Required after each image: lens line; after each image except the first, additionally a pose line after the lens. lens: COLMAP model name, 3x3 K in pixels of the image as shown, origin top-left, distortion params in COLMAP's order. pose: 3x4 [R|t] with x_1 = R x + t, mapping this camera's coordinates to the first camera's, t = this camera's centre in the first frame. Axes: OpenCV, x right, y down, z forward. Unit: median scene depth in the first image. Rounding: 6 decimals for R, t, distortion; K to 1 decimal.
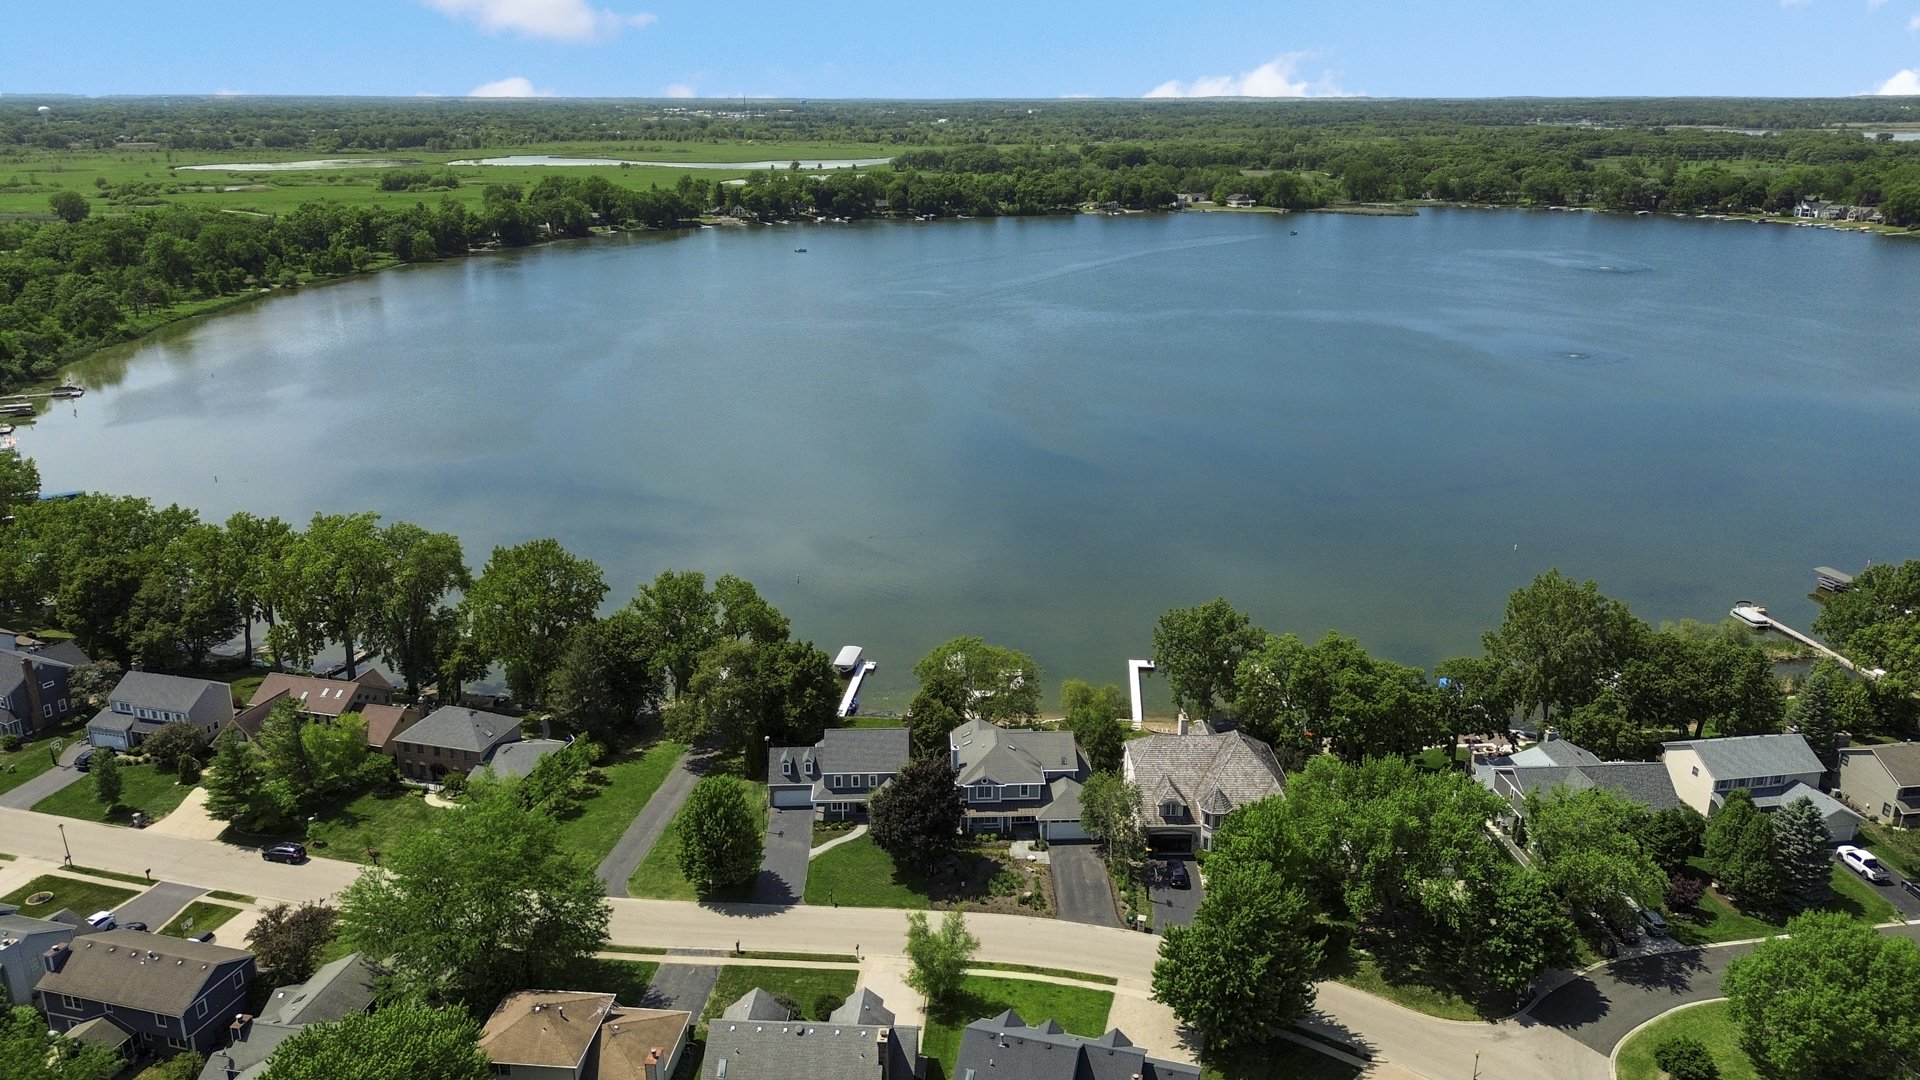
lens RADIAL K [[1346.7, 0, 960.0], [0, 1346.7, 540.0], [0, 0, 1]] dist [0.104102, -0.153761]
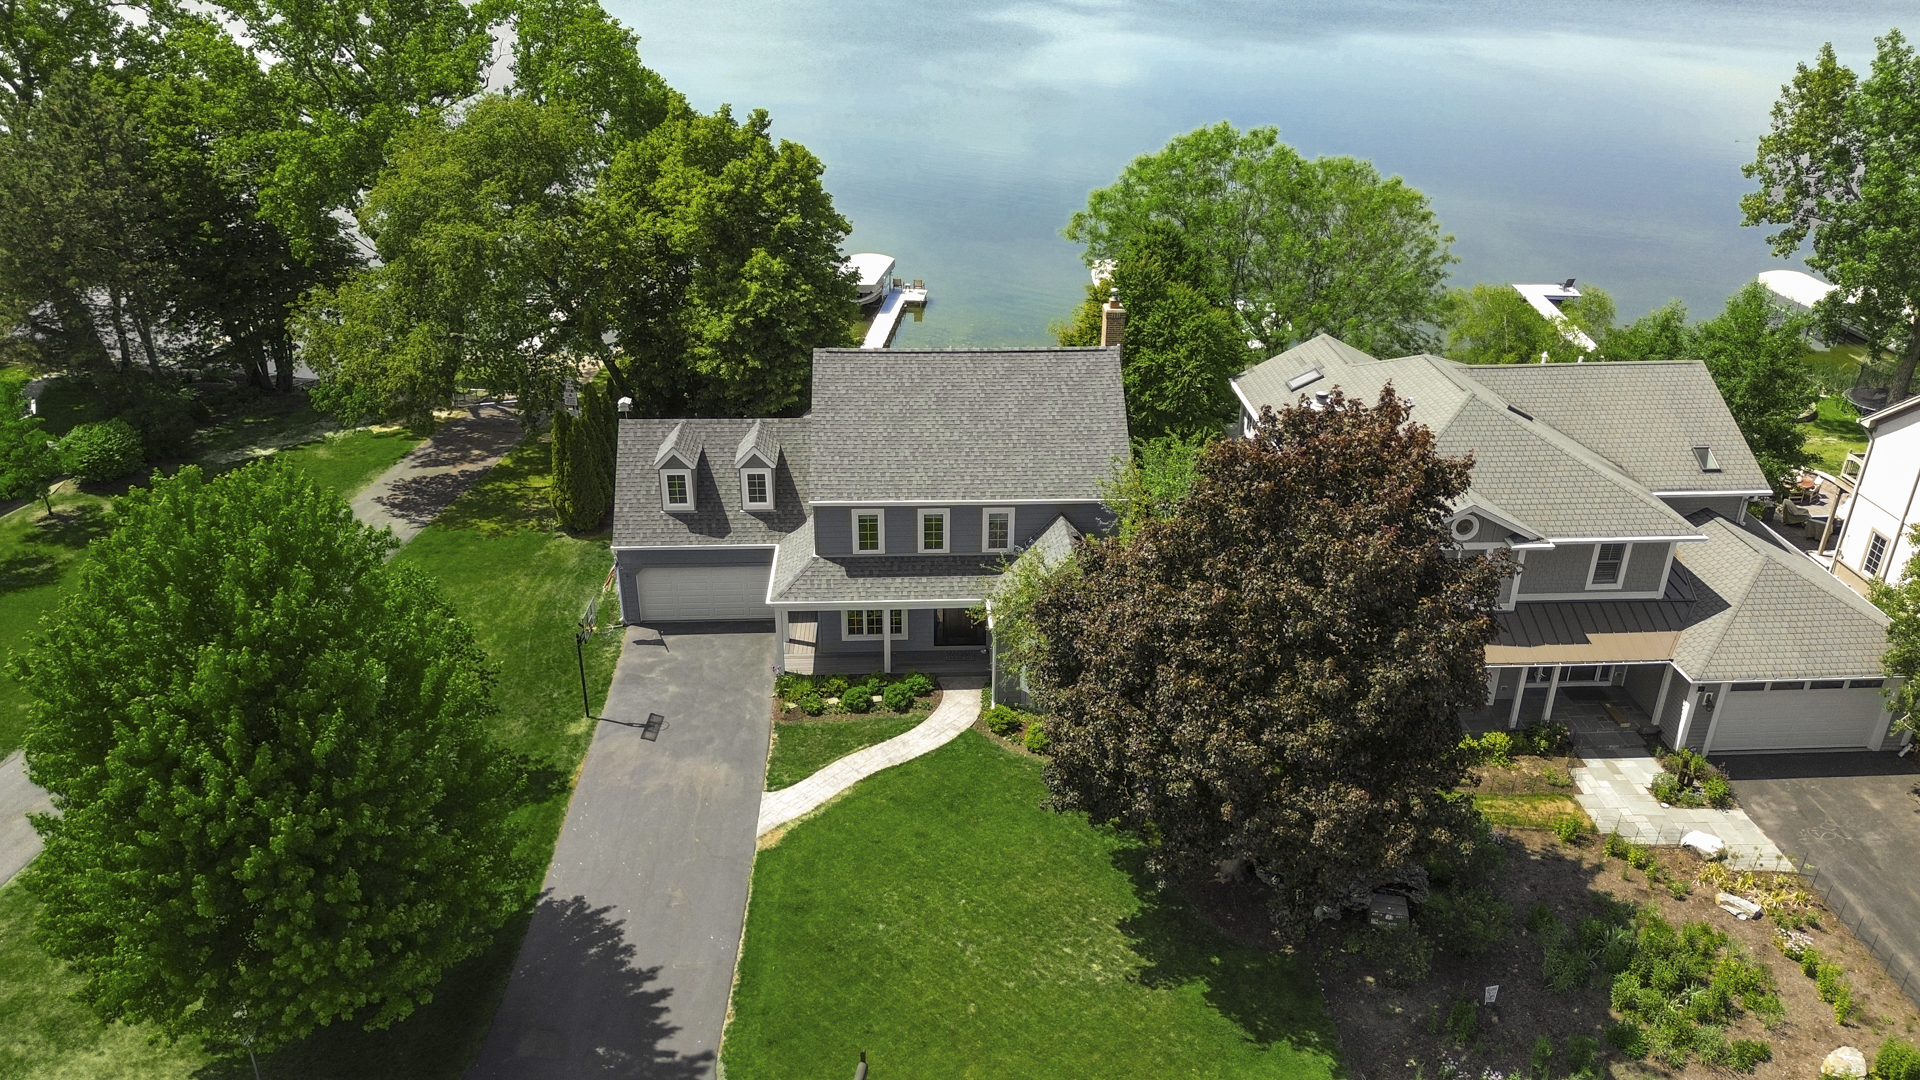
lens RADIAL K [[1346.7, 0, 960.0], [0, 1346.7, 540.0], [0, 0, 1]] dist [0.104102, -0.153761]
pose [[0.999928, -0.000227, 0.011973, -0.075349], [-0.001533, 0.989164, 0.146809, 0.141654], [-0.011876, -0.146817, 0.989092, 0.739315]]
